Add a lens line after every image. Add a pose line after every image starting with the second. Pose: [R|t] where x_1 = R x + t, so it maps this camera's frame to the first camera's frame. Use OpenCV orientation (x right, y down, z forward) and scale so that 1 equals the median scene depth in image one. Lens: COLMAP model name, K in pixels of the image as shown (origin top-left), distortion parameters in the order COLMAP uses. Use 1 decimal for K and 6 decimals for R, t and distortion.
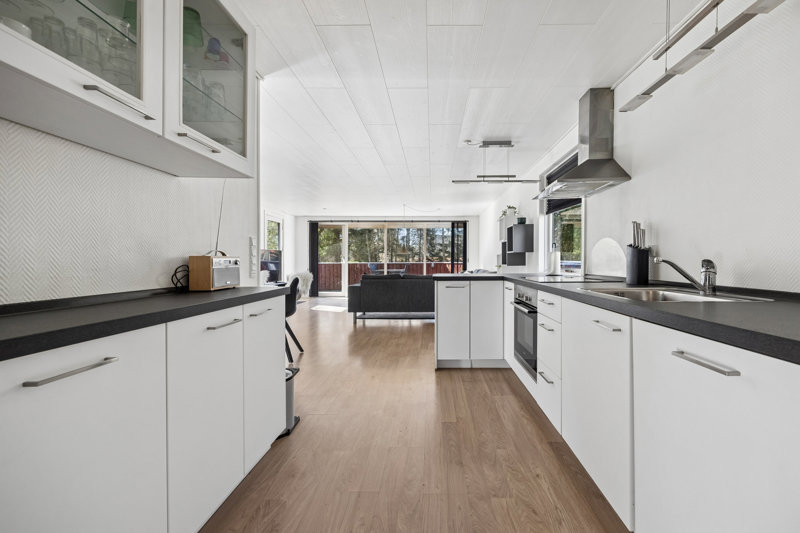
lens RADIAL K [[333.1, 0, 412.4], [0, 333.1, 266.9], [0, 0, 1]] dist [0.000913, 0.000212]
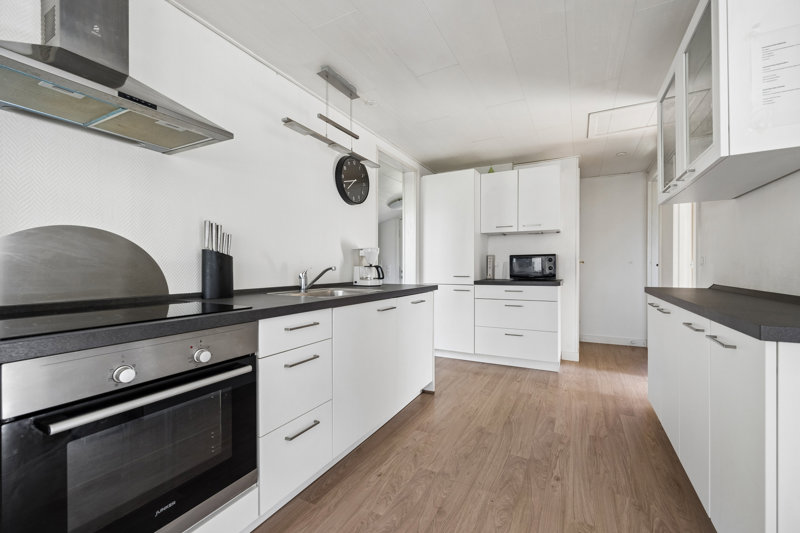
lens RADIAL K [[333.1, 0, 412.4], [0, 333.1, 266.9], [0, 0, 1]] dist [0.000913, 0.000212]
pose [[-0.919094, 0.007428, 0.393969, -0.132313], [0.015193, 0.999747, 0.016595, -0.041122], [-0.393746, 0.021238, -0.918974, 1.871963]]
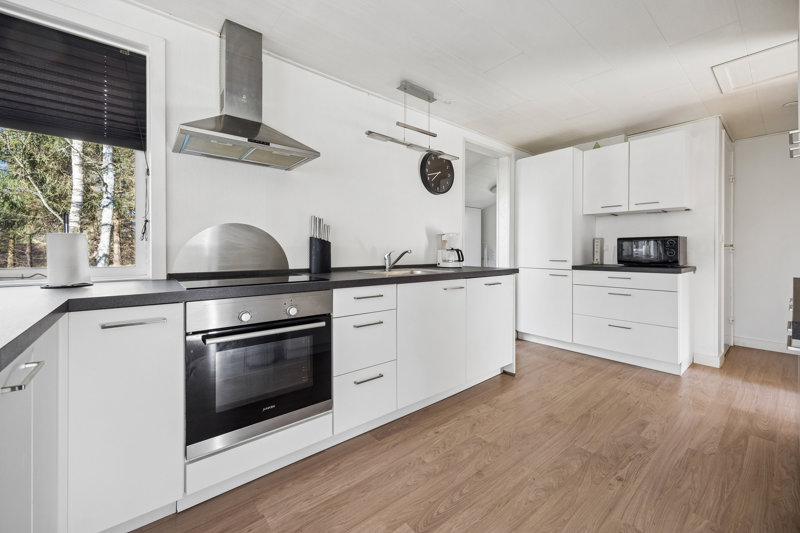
lens RADIAL K [[325.9, 0, 404.2], [0, 325.9, 249.2], [0, 0, 1]] dist [-0.000520, -0.000167]
pose [[-0.689931, 0.006968, 0.723842, -0.386065], [0.016520, 0.999845, 0.006121, -0.038351], [-0.723687, 0.016181, -0.689939, 1.845399]]
